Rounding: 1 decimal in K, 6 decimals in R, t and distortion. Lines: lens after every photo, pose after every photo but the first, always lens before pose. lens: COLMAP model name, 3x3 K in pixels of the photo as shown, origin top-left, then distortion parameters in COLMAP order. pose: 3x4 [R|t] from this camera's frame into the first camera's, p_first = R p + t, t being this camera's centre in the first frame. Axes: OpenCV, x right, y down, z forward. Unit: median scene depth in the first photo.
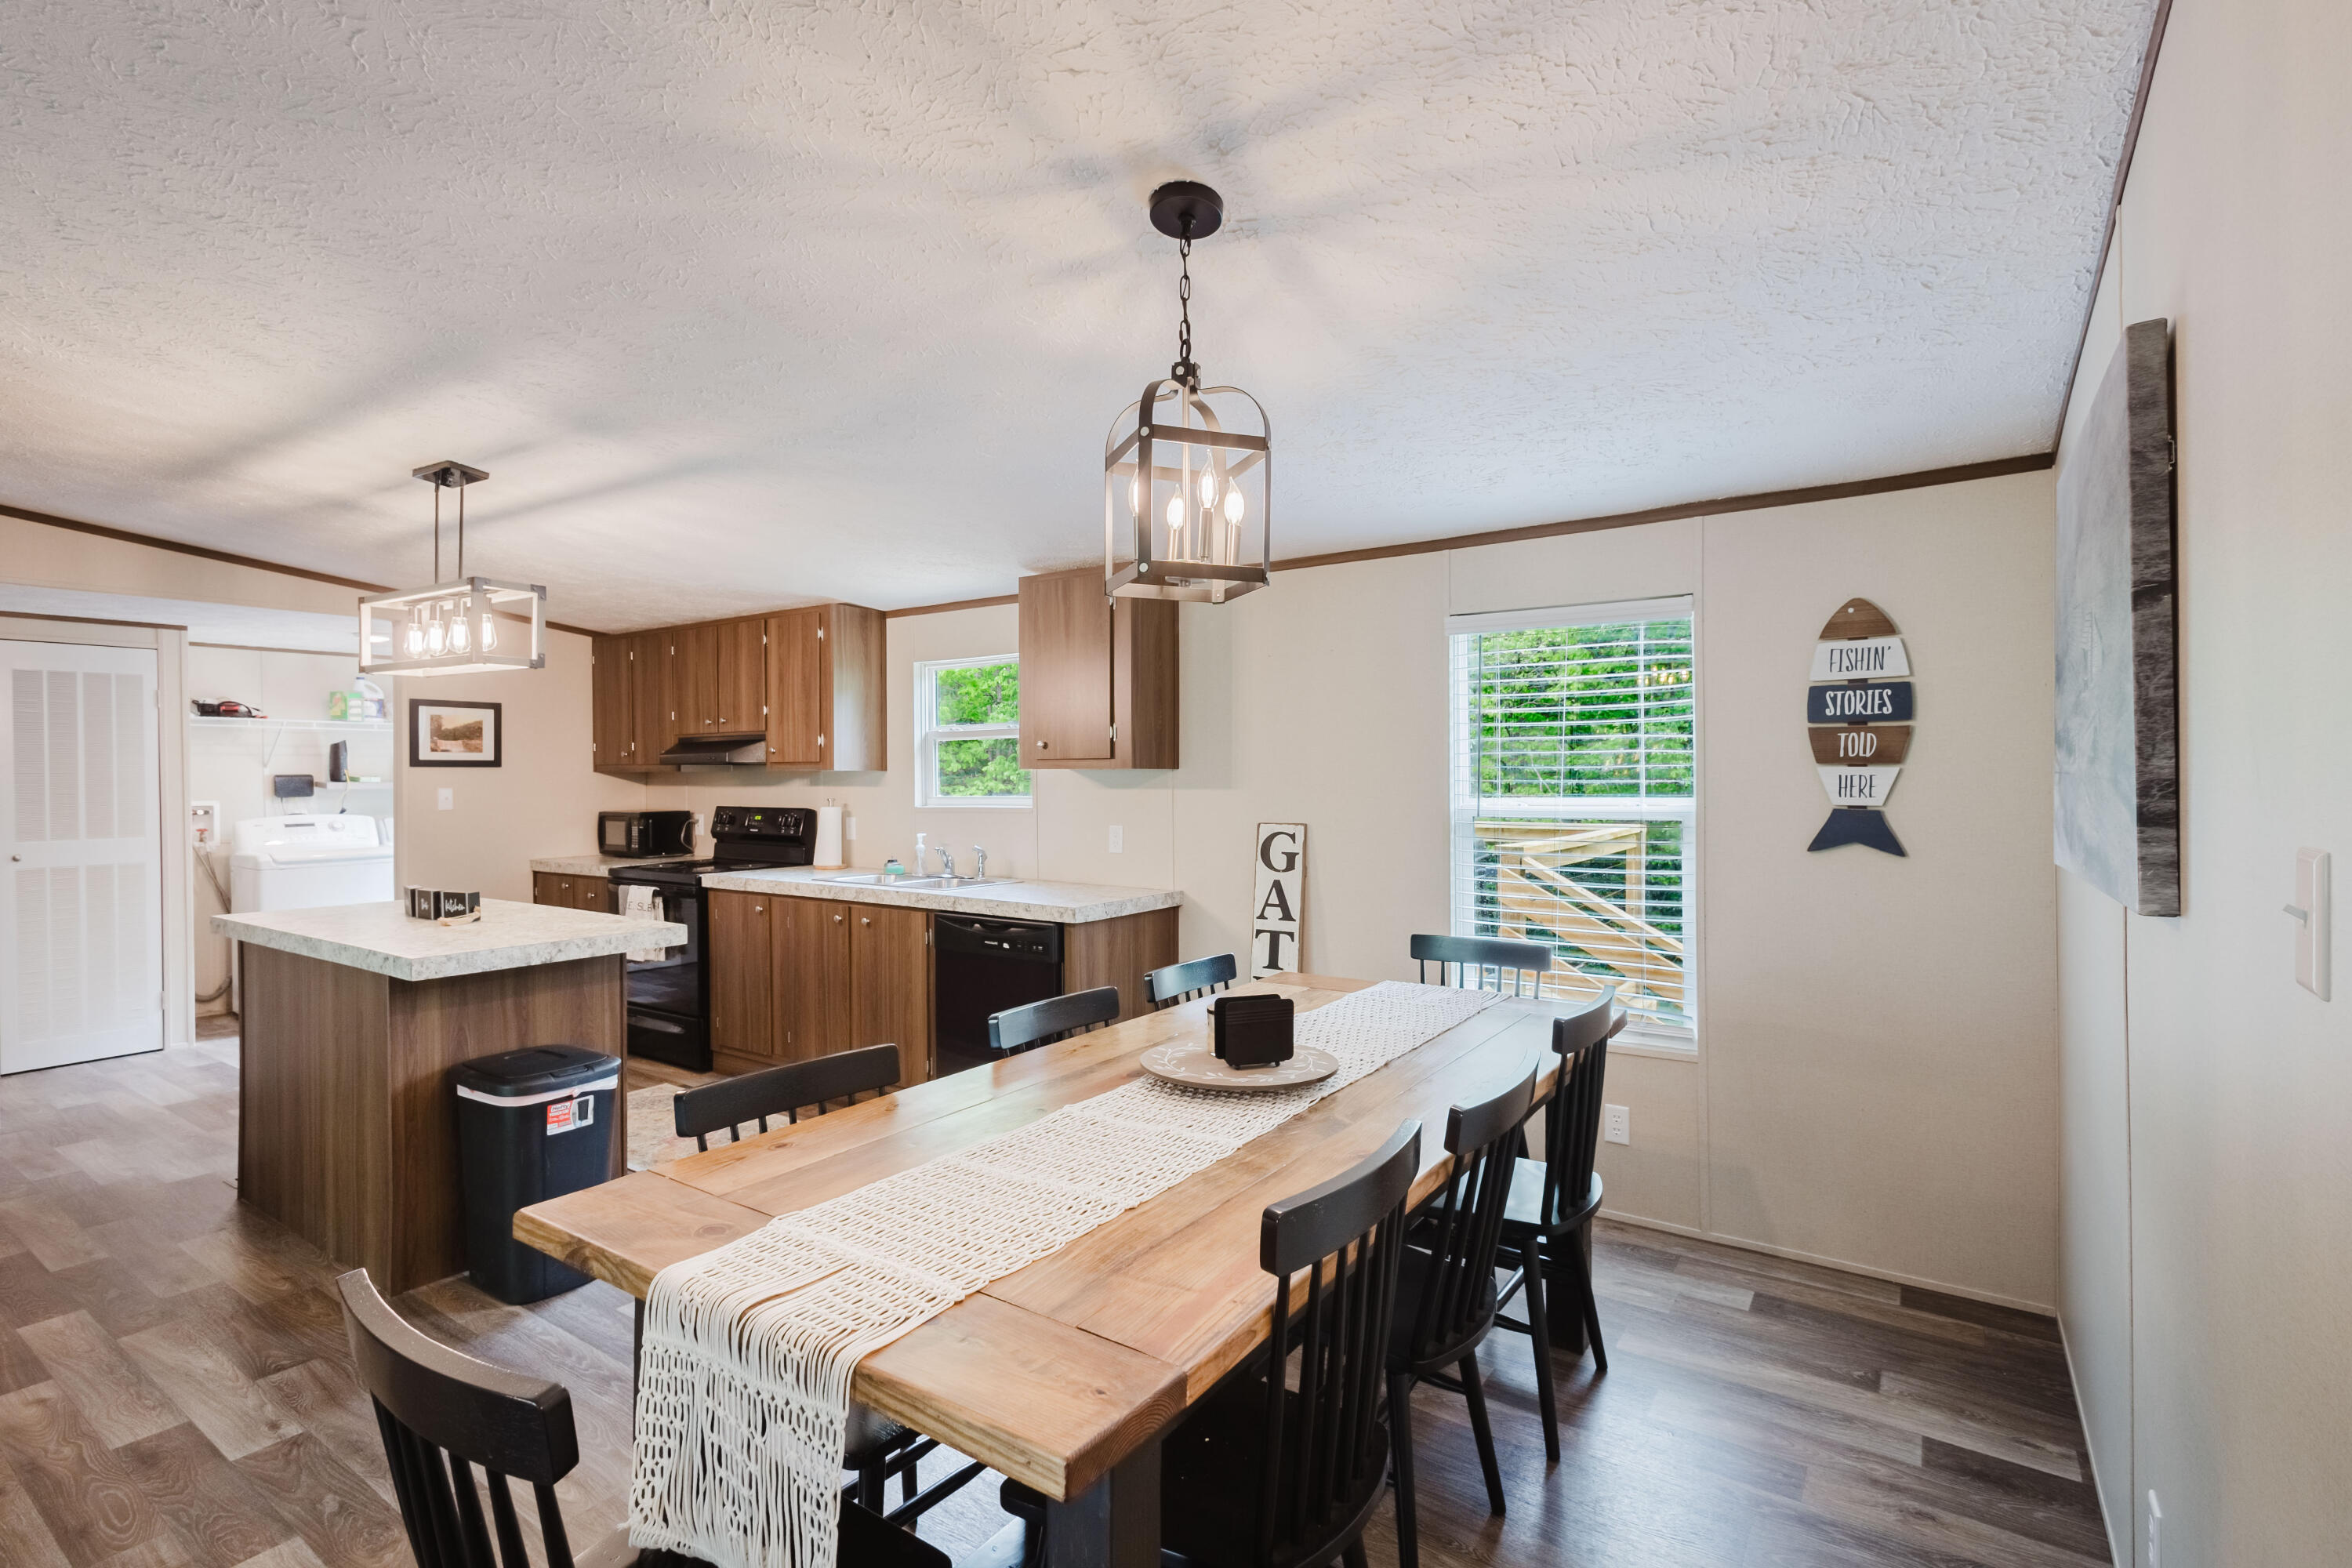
lens RADIAL K [[1083.0, 0, 1175.5], [0, 1083.0, 782.2], [0, 0, 1]] dist [0.012872, -0.003721]
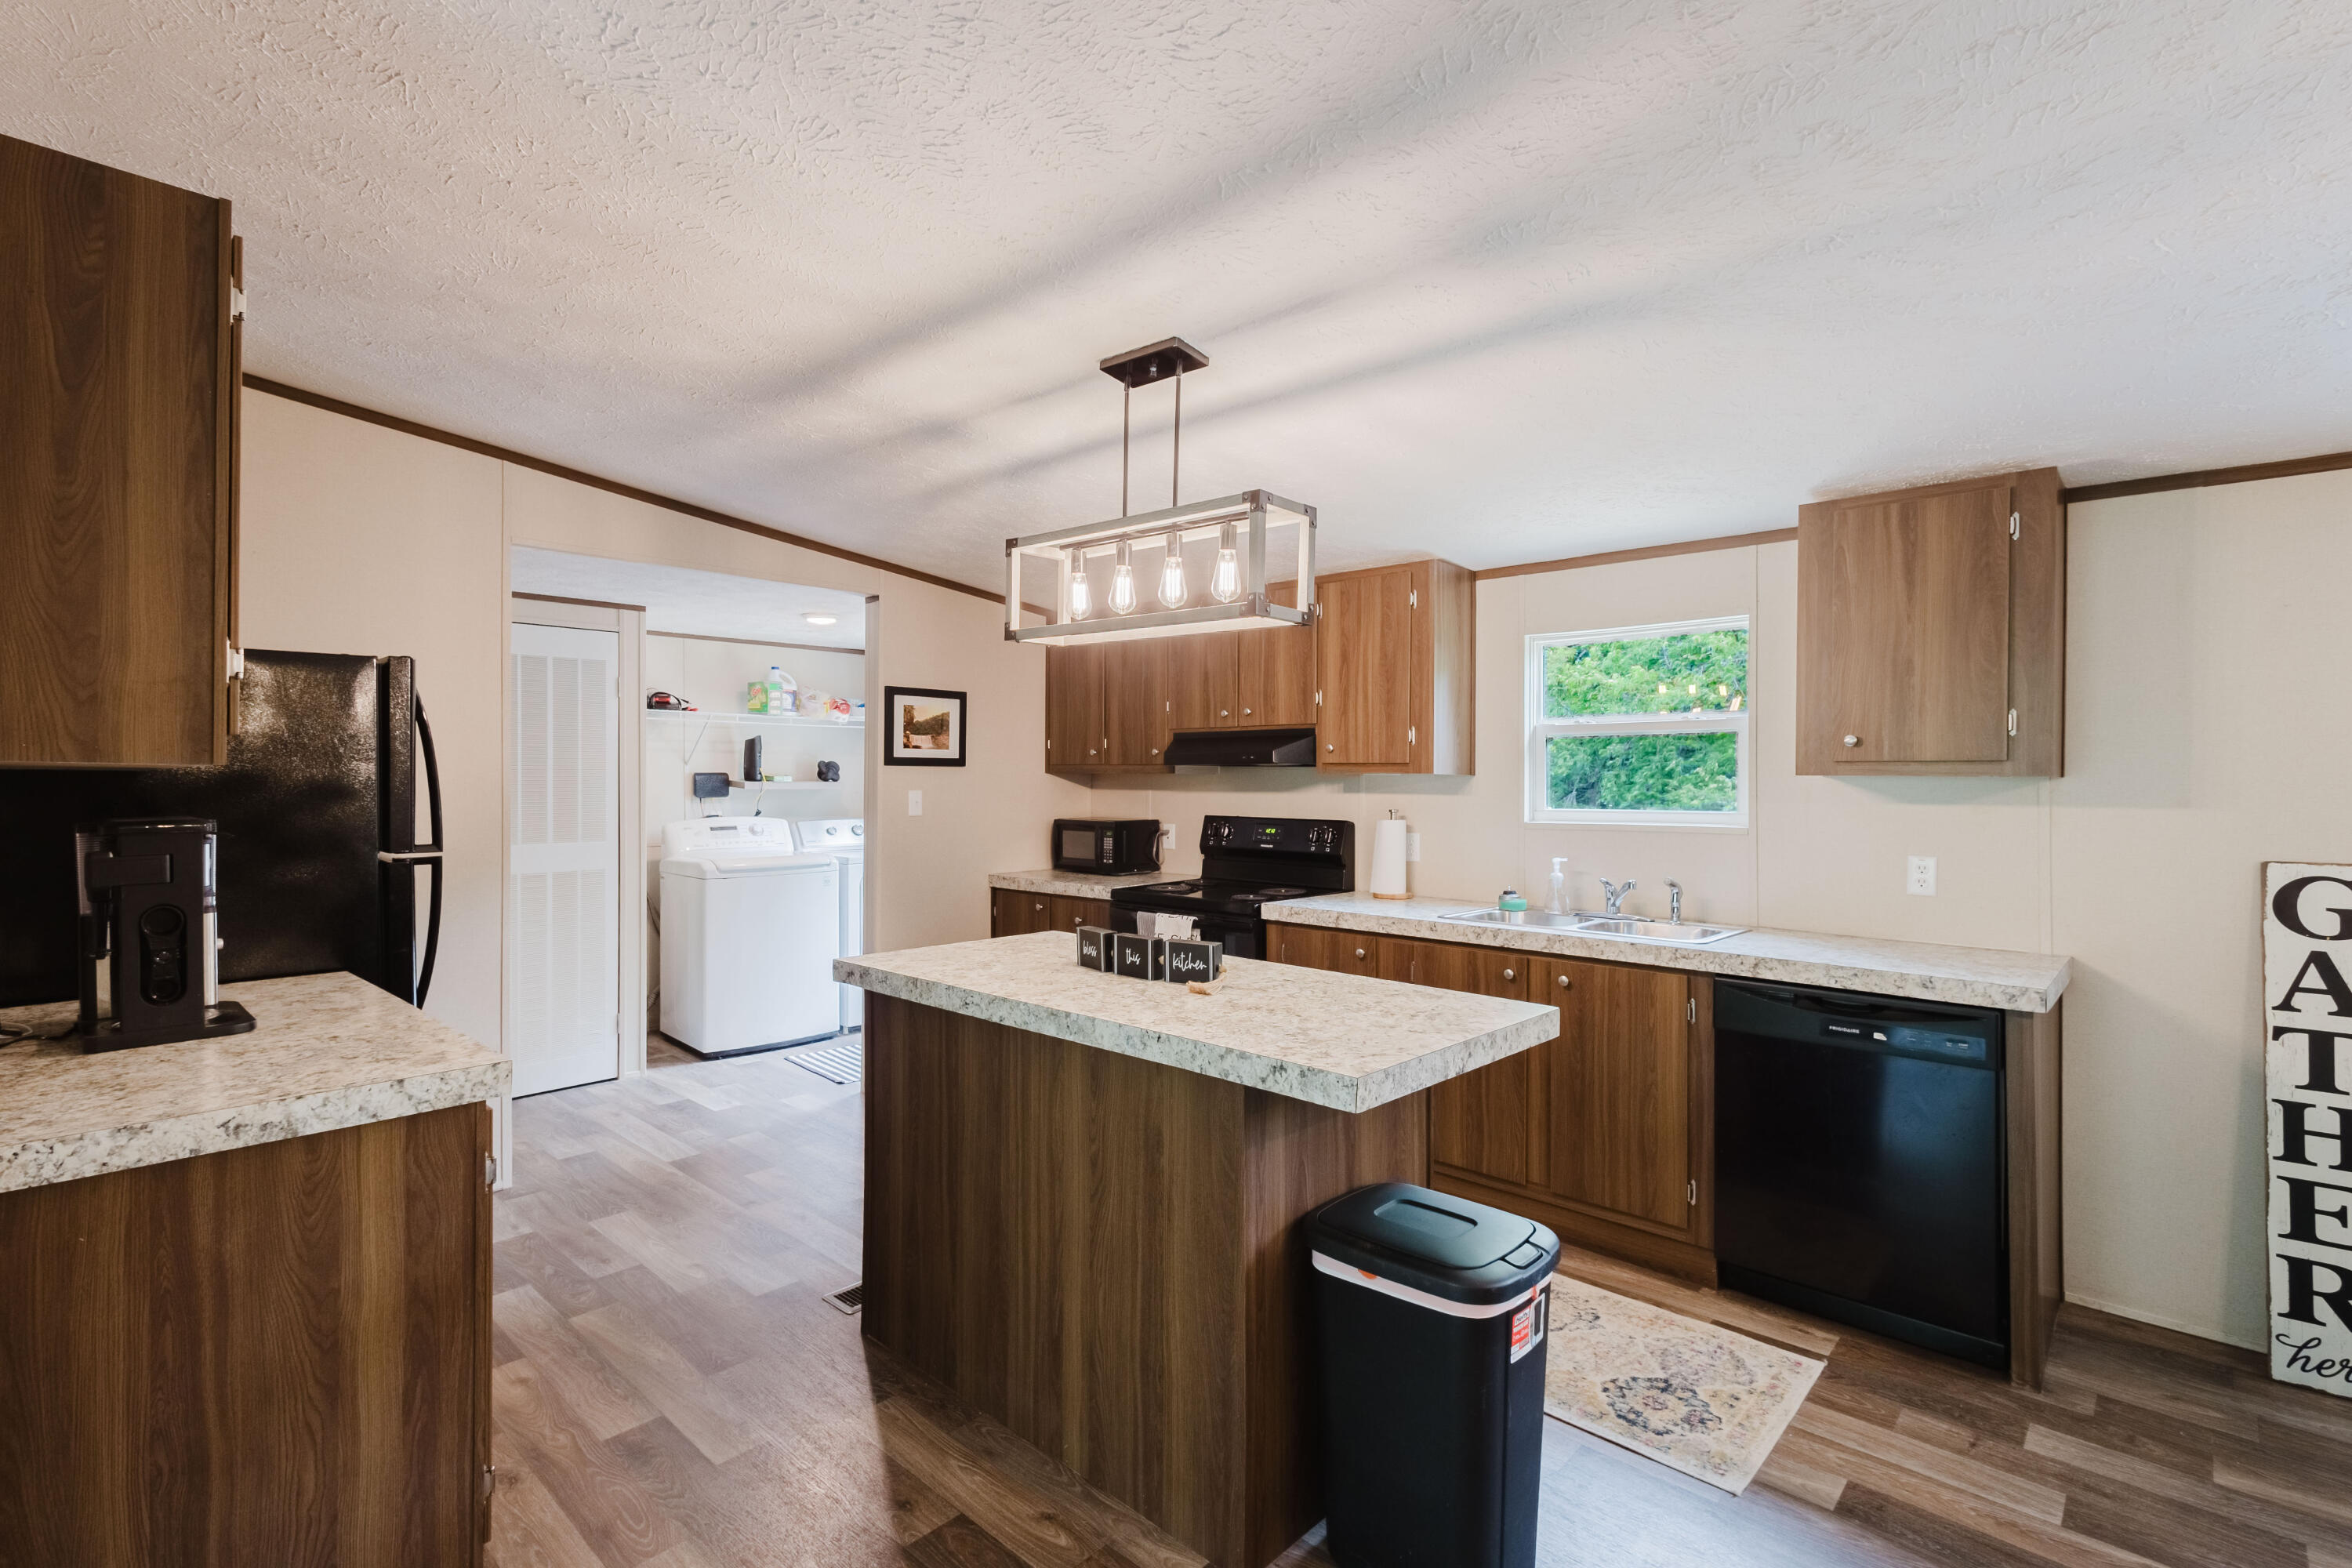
lens RADIAL K [[1083.0, 0, 1170.0], [0, 1083.0, 779.5], [0, 0, 1]] dist [0.012872, -0.003721]
pose [[0.988818, 0.009623, -0.148816, -0.383893], [-0.010490, 0.999932, -0.005042, -0.001039], [0.148757, 0.006547, 0.988852, 0.202623]]
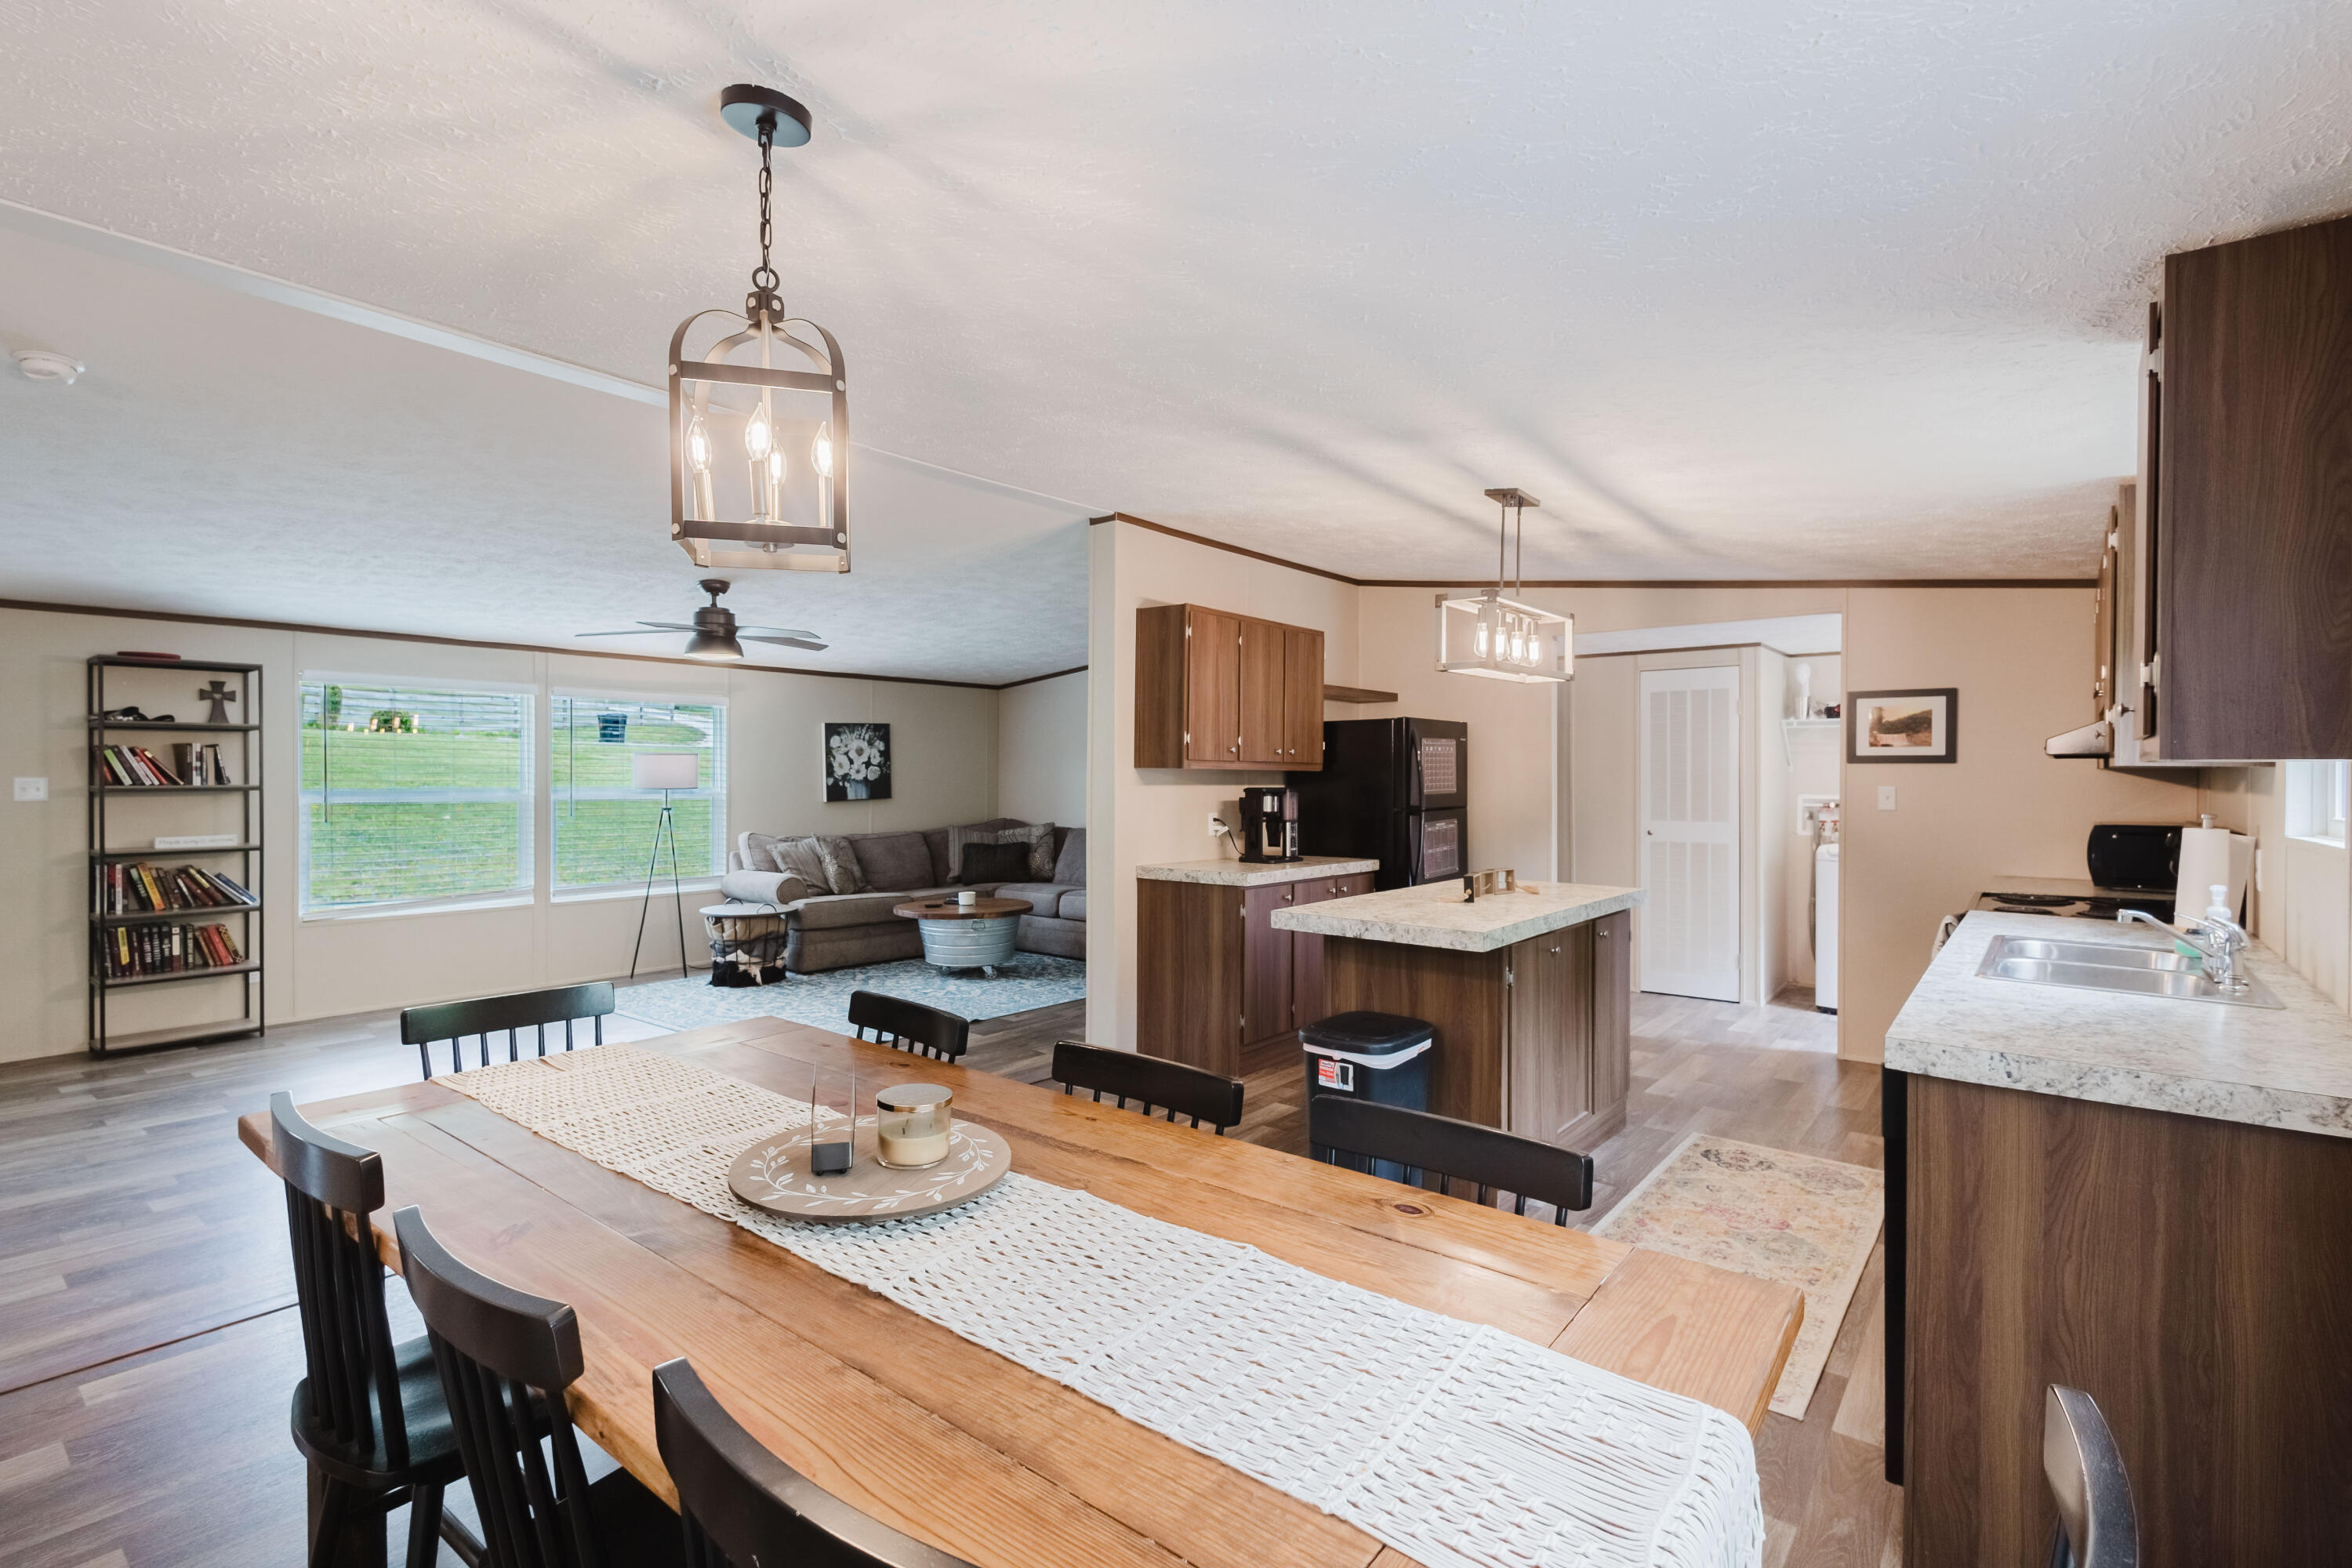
lens RADIAL K [[1083.0, 0, 1178.3], [0, 1083.0, 781.3], [0, 0, 1]] dist [0.012872, -0.003721]
pose [[-0.073514, 0.011119, -0.997232, 0.322065], [-0.010105, 0.999878, 0.011894, -0.003871], [0.997243, 0.010951, -0.073393, 0.526199]]
